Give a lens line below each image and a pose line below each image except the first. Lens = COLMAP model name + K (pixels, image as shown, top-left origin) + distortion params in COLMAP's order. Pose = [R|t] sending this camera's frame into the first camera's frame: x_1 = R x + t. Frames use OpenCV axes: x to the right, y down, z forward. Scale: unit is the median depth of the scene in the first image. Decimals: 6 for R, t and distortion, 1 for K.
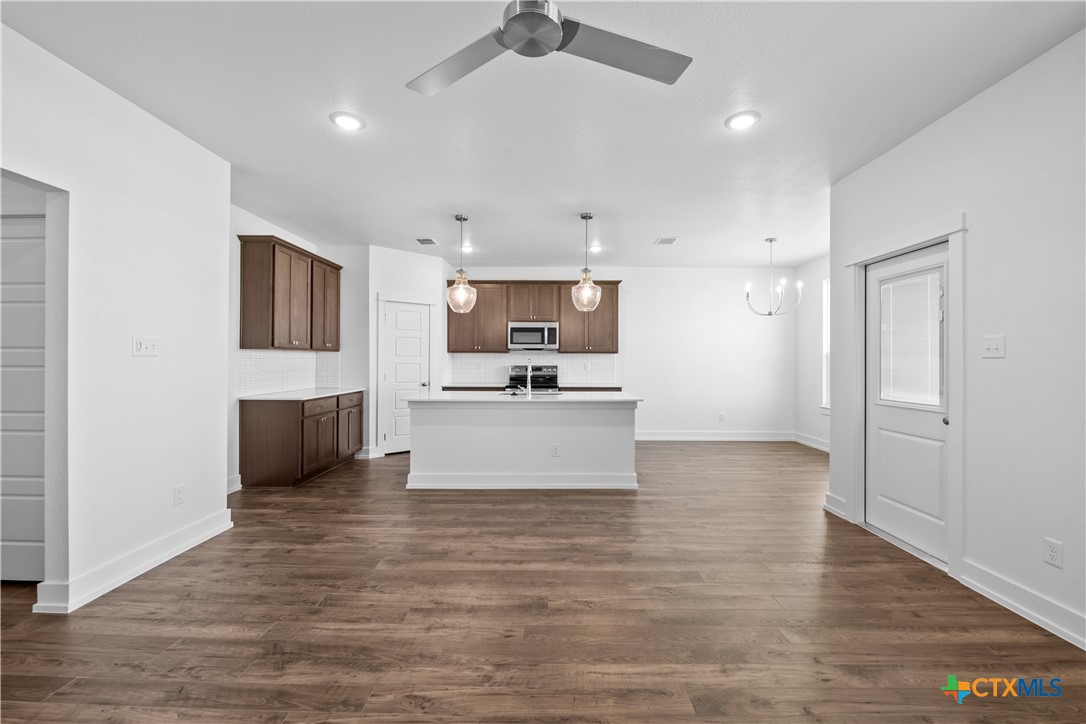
lens RADIAL K [[434.4, 0, 547.4], [0, 434.4, 362.9], [0, 0, 1]] dist [-0.007501, -0.002161]
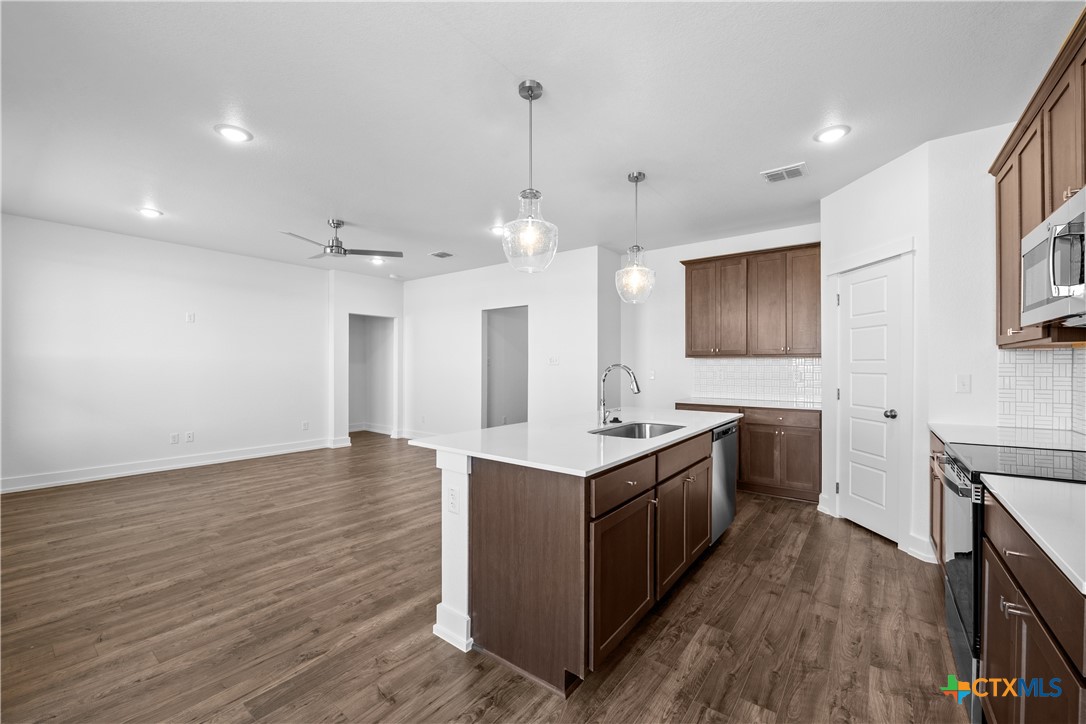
lens RADIAL K [[434.4, 0, 539.6], [0, 434.4, 365.3], [0, 0, 1]] dist [-0.007501, -0.002161]
pose [[-0.607609, -0.006056, -0.794213, 0.611306], [-0.009124, 0.999958, -0.000644, -0.006416], [0.794184, 0.006855, -0.607639, 1.630880]]
